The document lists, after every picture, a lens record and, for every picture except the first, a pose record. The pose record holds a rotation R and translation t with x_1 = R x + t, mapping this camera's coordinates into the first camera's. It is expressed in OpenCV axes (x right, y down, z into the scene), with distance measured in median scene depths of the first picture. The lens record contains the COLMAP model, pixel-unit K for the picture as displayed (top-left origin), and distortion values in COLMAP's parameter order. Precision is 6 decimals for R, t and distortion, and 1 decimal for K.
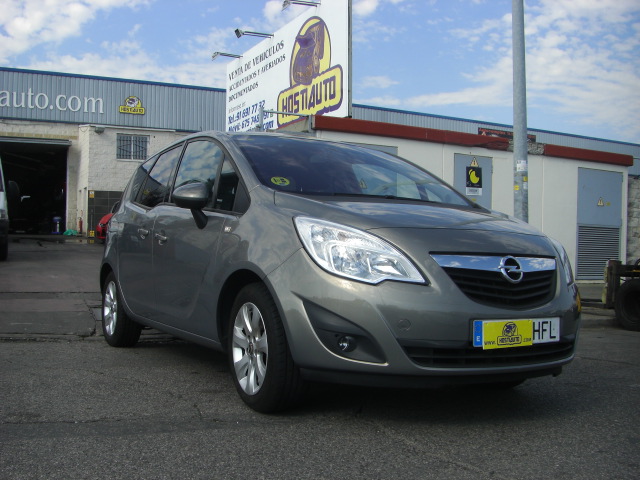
lens RADIAL K [[722.3, 0, 320.1], [0, 722.3, 244.5], [0, 0, 1]] dist [-0.140237, 0.000000]
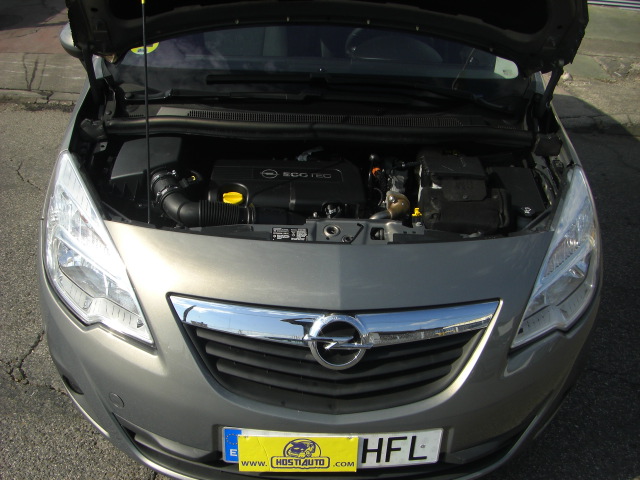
lens RADIAL K [[722.3, 0, 316.1], [0, 722.3, 239.3], [0, 0, 1]] dist [-0.140237, 0.000000]
pose [[0.883373, 0.226957, -0.410052, 0.453027], [-0.010780, 0.884534, 0.466352, -0.274553], [0.468546, -0.407543, 0.783820, 0.619731]]
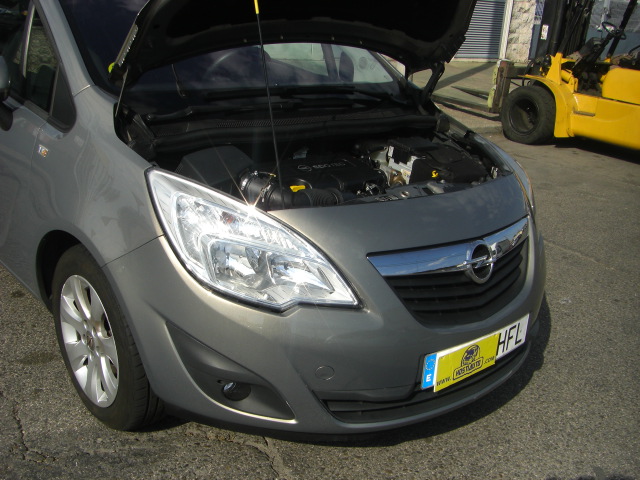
lens RADIAL K [[722.3, 0, 310.2], [0, 722.3, 226.8], [0, 0, 1]] dist [-0.140237, 0.000000]
pose [[0.981944, -0.007735, 0.189015, -0.016302], [-0.058364, 0.938035, 0.341591, -0.218324], [-0.179945, -0.346455, 0.920646, 0.421353]]
